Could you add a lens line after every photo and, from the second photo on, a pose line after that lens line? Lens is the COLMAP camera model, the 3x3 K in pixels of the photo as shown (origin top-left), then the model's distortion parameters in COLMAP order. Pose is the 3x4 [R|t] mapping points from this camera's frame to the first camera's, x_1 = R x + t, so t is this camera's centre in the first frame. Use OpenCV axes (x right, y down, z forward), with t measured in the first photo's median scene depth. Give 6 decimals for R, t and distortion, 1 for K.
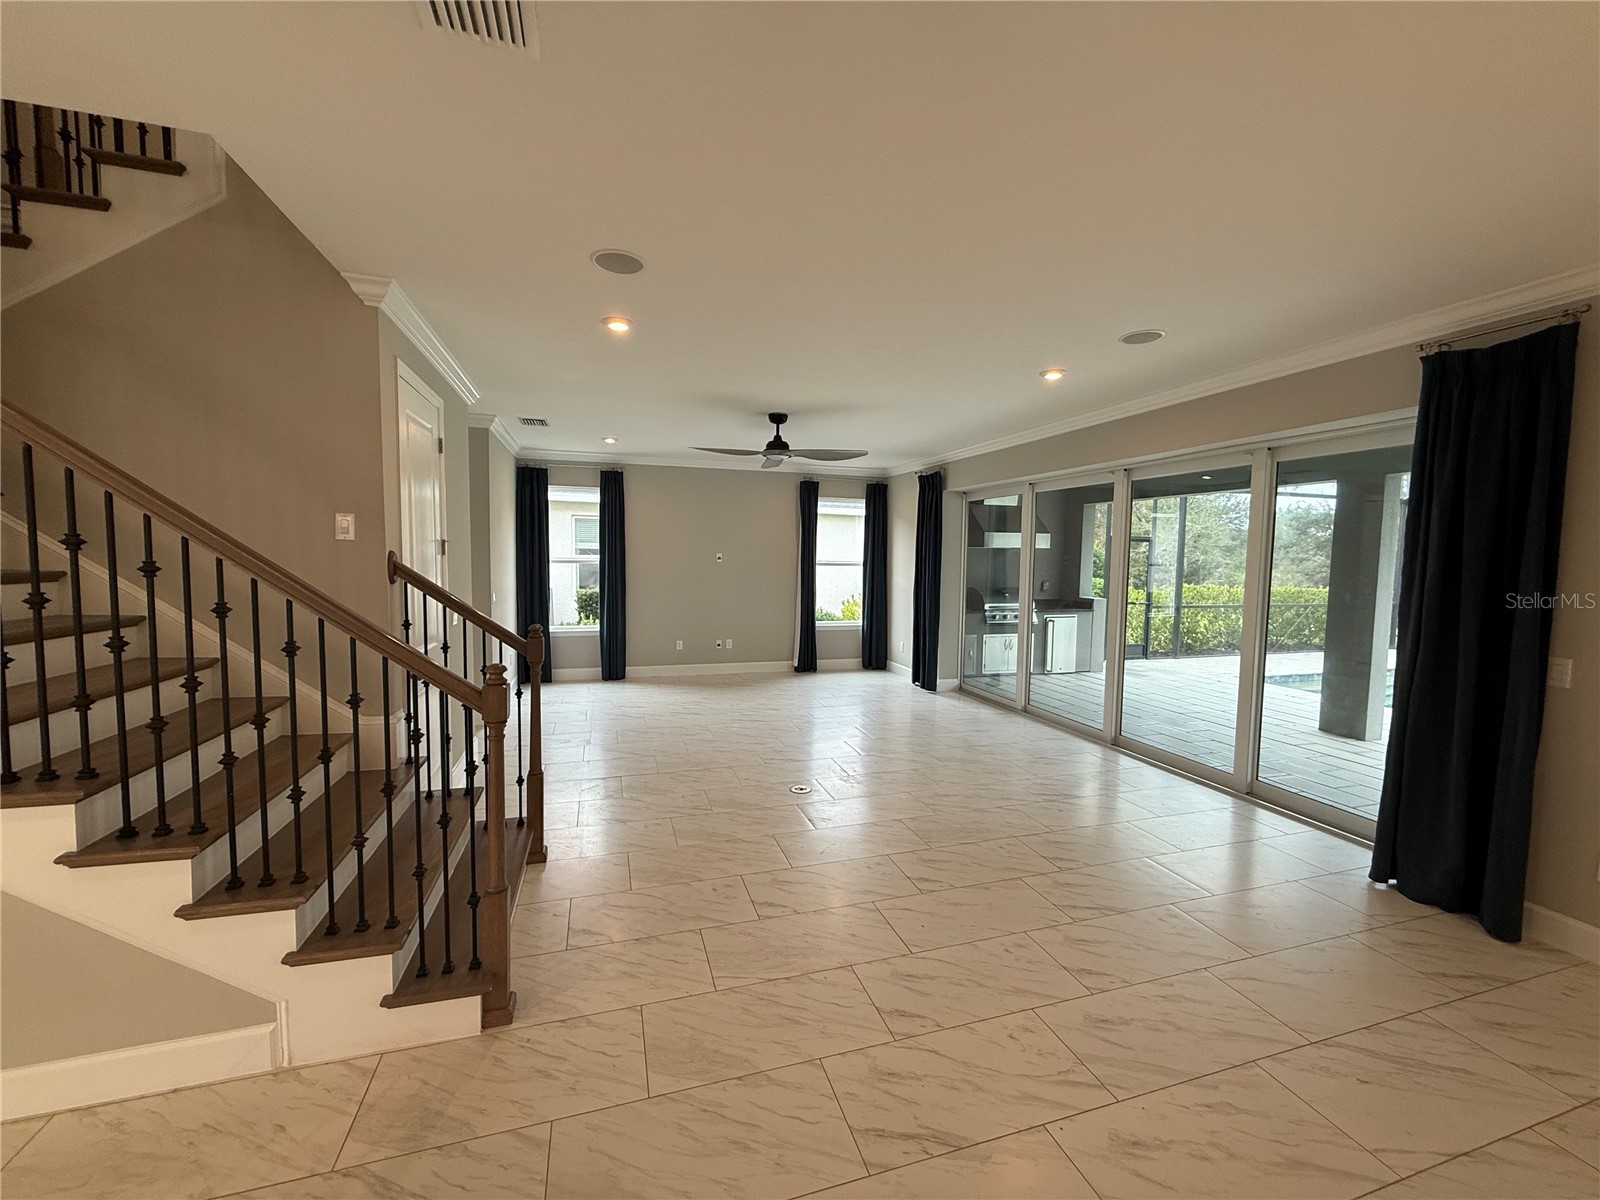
lens RADIAL K [[637.3, 0, 800.0], [0, 637.3, 600.0], [0, 0, 1]] dist [0.001771, 0.000227]
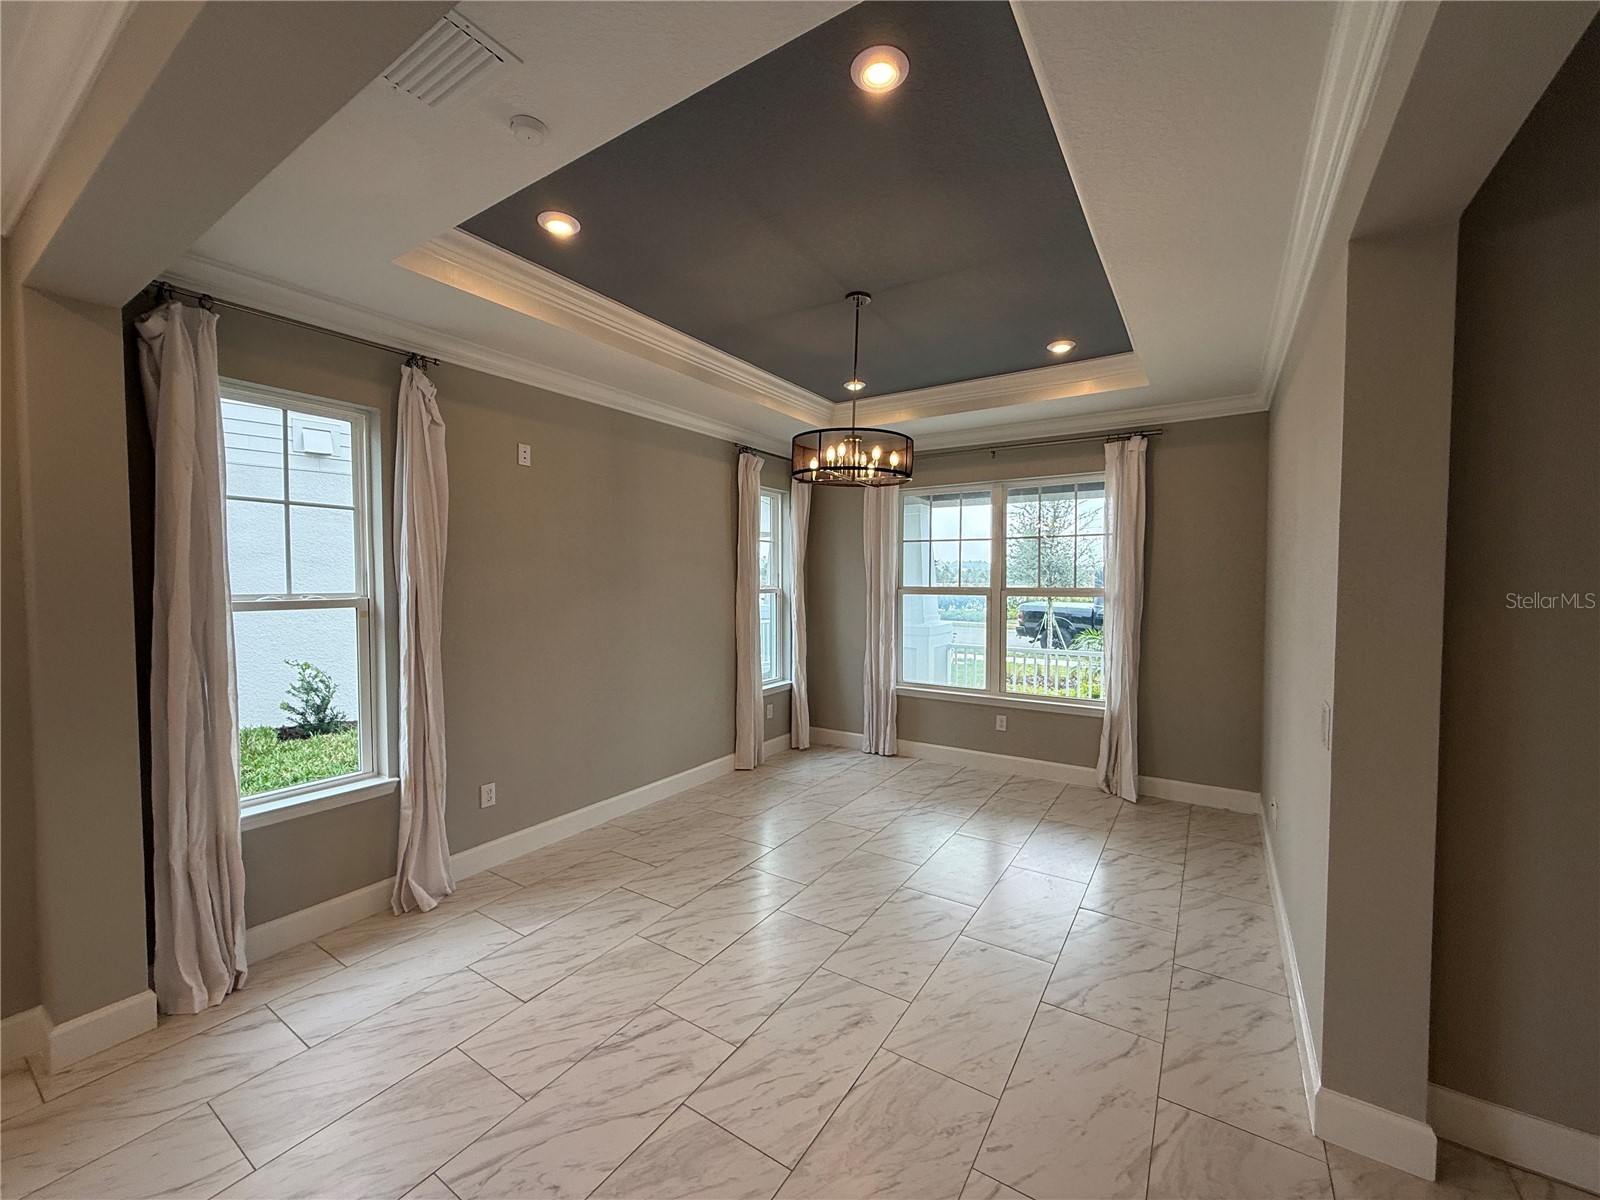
lens RADIAL K [[637.3, 0, 800.0], [0, 637.3, 600.0], [0, 0, 1]] dist [0.001771, 0.000227]
pose [[-0.769314, 0.008173, -0.638819, 0.540970], [-0.056564, 0.995120, 0.080850, -0.093497], [0.636362, 0.098333, -0.765097, 1.566950]]
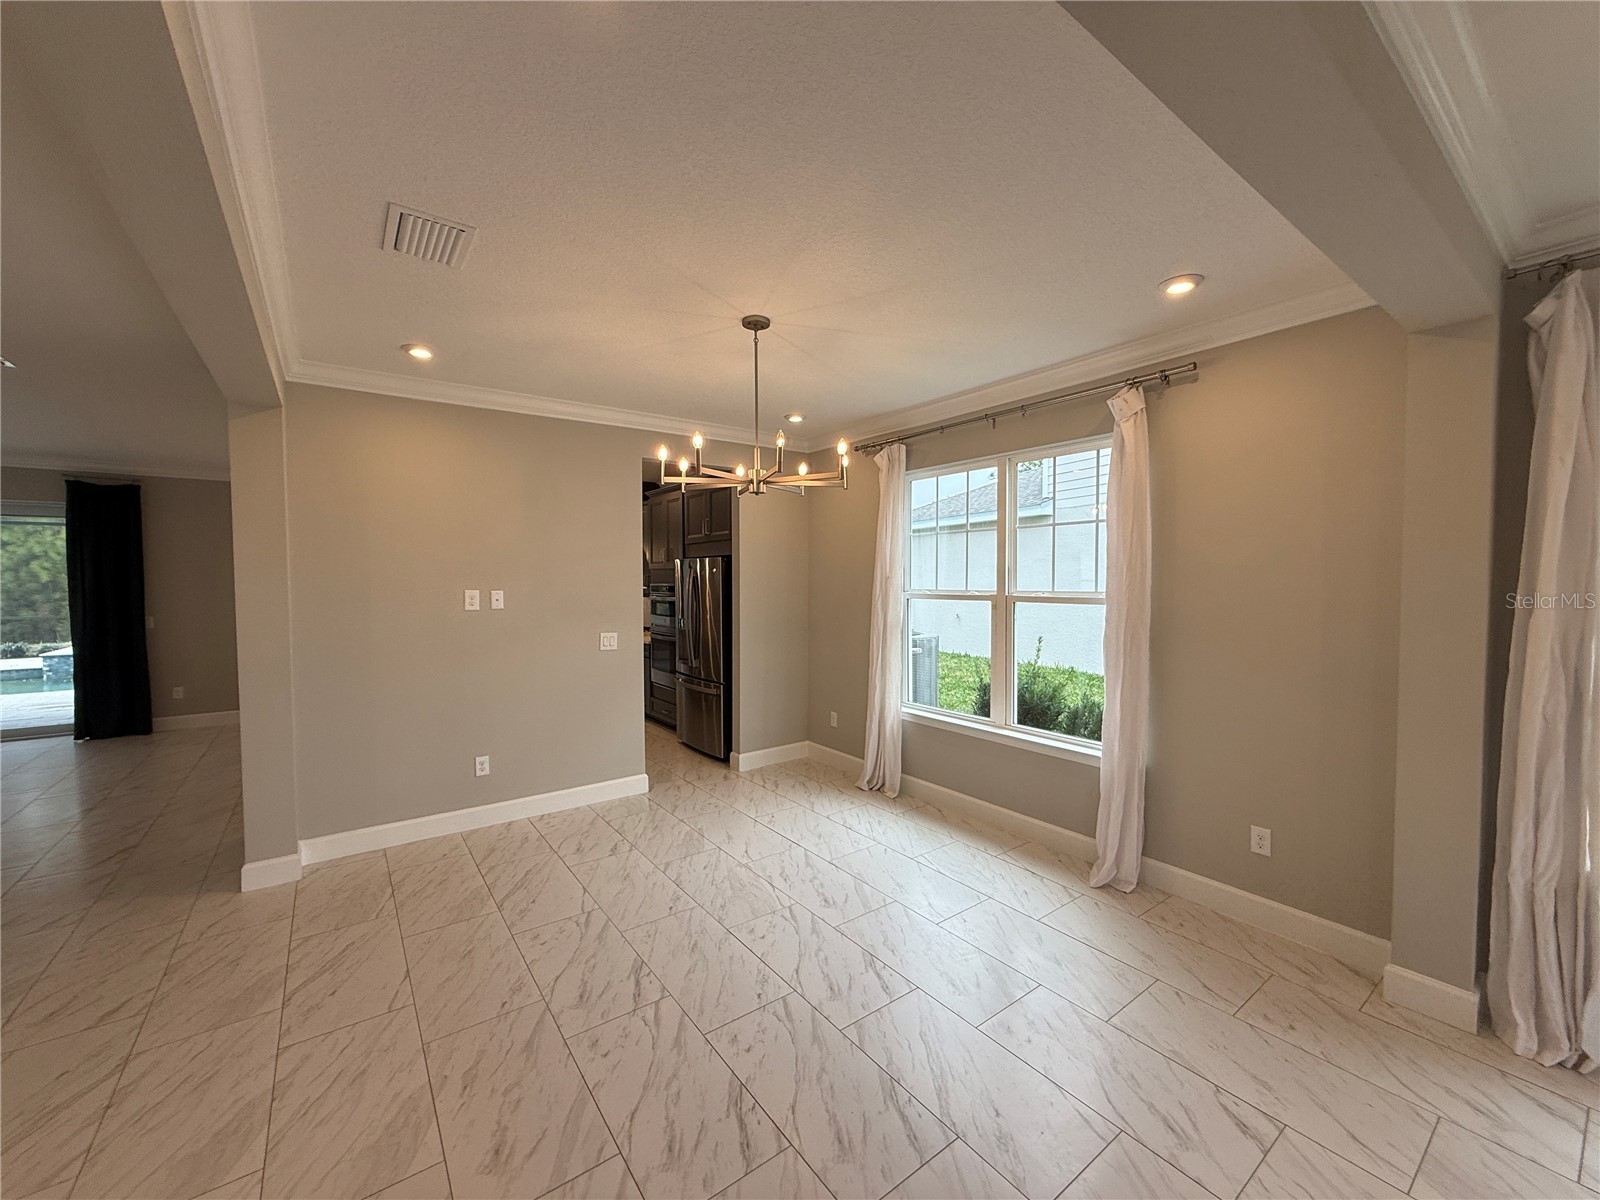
lens RADIAL K [[629.7, 0, 823.5], [0, 629.7, 609.4], [0, 0, 1]] dist [0.000480, 0.000003]
pose [[-0.351511, -0.050598, 0.934816, -0.814536], [0.063972, 0.994906, 0.077905, -0.073918], [-0.933996, 0.087186, -0.346483, 1.174560]]
